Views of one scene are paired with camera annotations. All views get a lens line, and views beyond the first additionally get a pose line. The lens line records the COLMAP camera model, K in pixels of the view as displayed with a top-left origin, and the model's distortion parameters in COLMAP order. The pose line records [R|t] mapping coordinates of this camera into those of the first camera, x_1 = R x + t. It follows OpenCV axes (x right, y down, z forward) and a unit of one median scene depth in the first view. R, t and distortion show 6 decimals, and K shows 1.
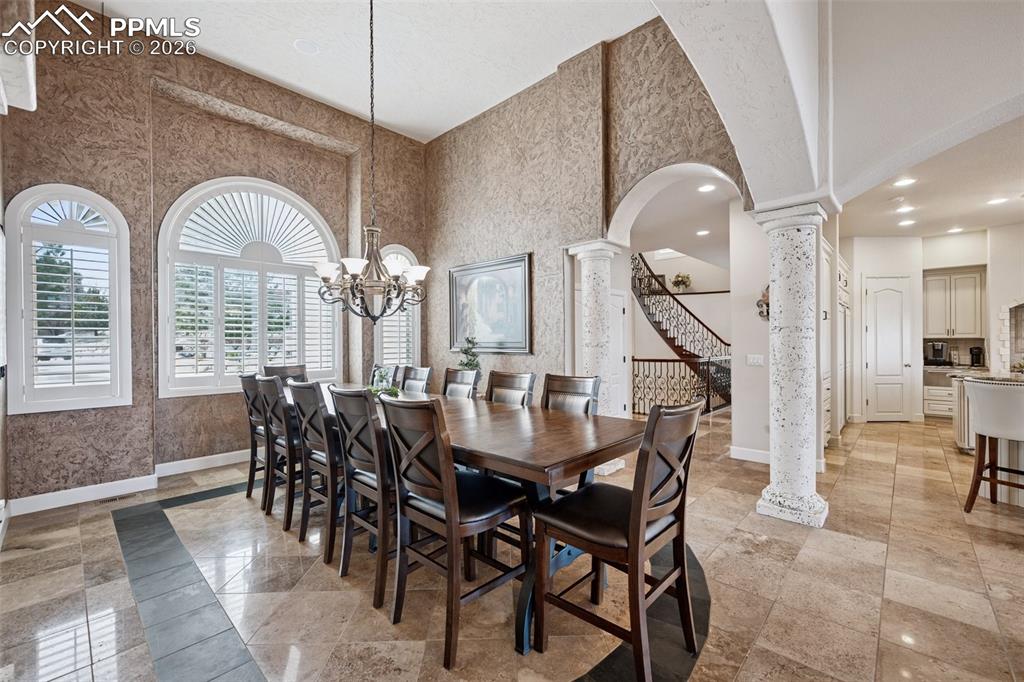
lens RADIAL K [[419.0, 0, 514.5], [0, 419.0, 344.2], [0, 0, 1]] dist [-0.000376, 0.000025]
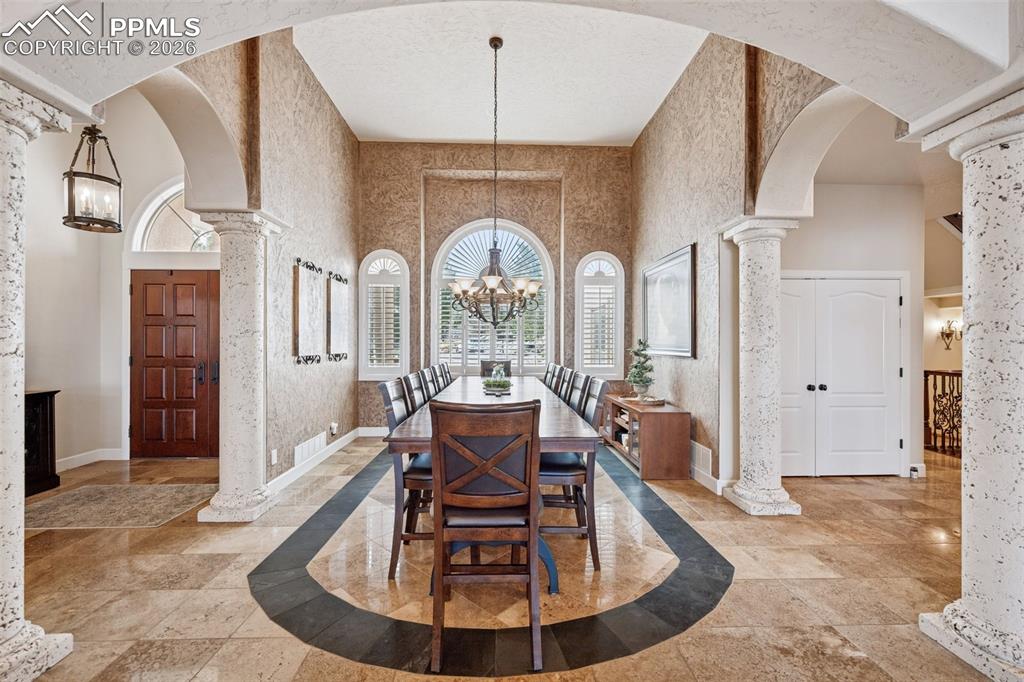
lens RADIAL K [[422.1, 0, 508.7], [0, 422.1, 345.2], [0, 0, 1]] dist [-0.000736, -0.000087]
pose [[0.715419, 0.013299, -0.698569, 0.383602], [-0.013816, 0.999893, 0.004887, -0.003093], [0.698559, 0.006156, 0.715526, 0.096295]]
